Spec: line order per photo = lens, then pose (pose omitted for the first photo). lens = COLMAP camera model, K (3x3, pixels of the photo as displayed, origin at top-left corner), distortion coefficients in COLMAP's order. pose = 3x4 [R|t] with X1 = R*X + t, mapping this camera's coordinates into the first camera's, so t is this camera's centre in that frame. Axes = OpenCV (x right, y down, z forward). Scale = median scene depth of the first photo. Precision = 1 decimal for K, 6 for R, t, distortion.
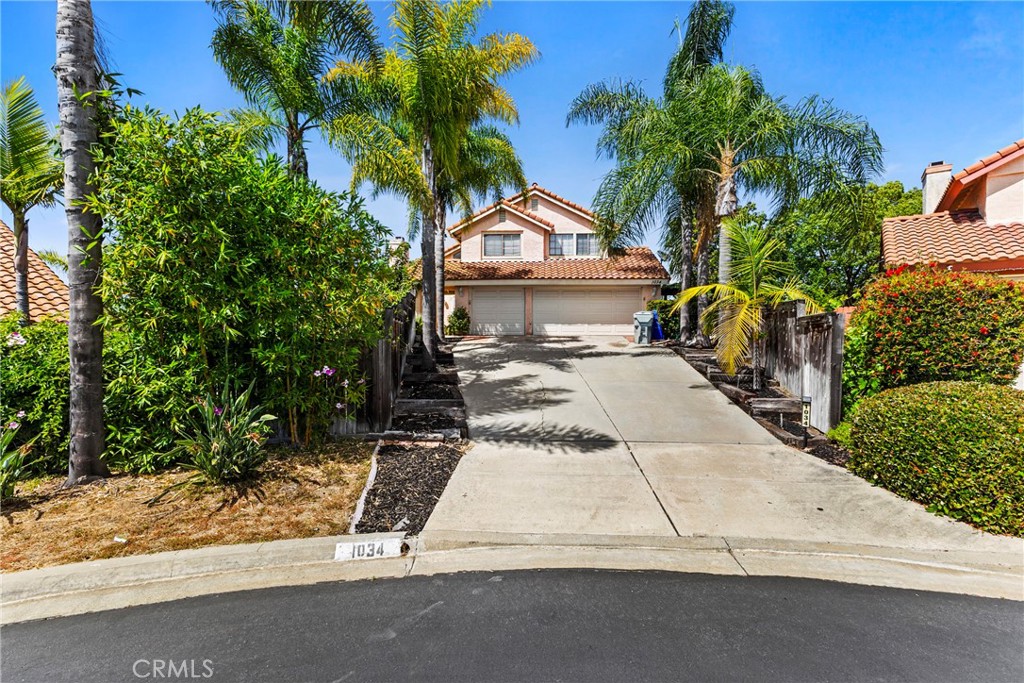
lens RADIAL K [[449.6, 0, 506.0], [0, 449.6, 337.9], [0, 0, 1]] dist [0.004819, 0.000080]
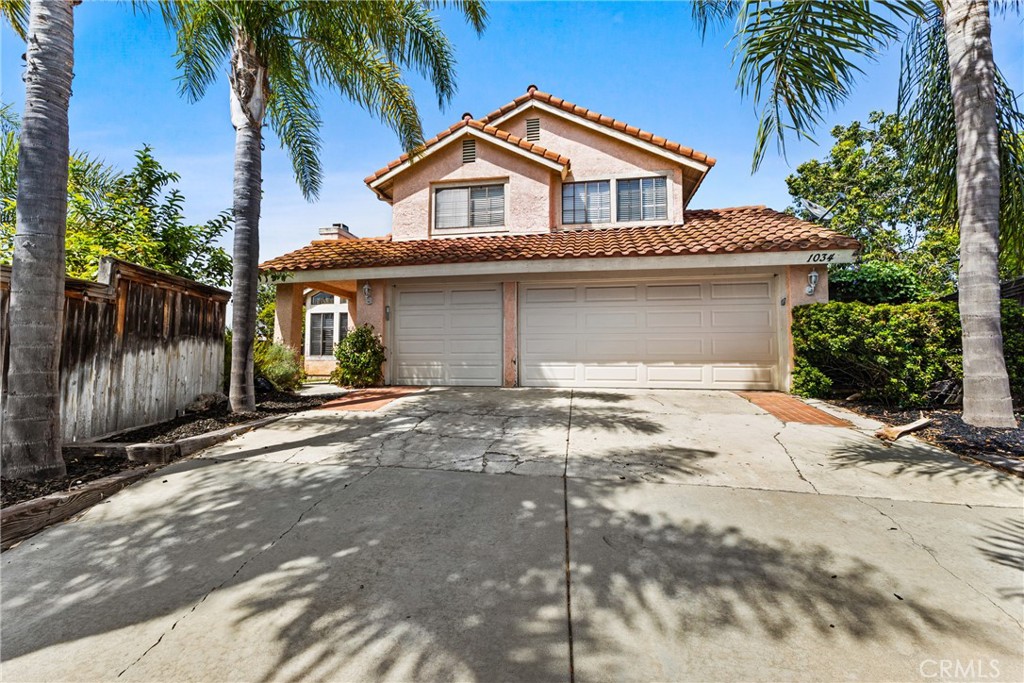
lens RADIAL K [[449.6, 0, 520.0], [0, 449.6, 338.2], [0, 0, 1]] dist [0.004819, 0.000080]
pose [[0.996808, -0.002379, -0.079802, 0.089988], [-0.004829, 0.995930, -0.089999, -0.013121], [0.079691, 0.090097, 0.992740, 0.517140]]
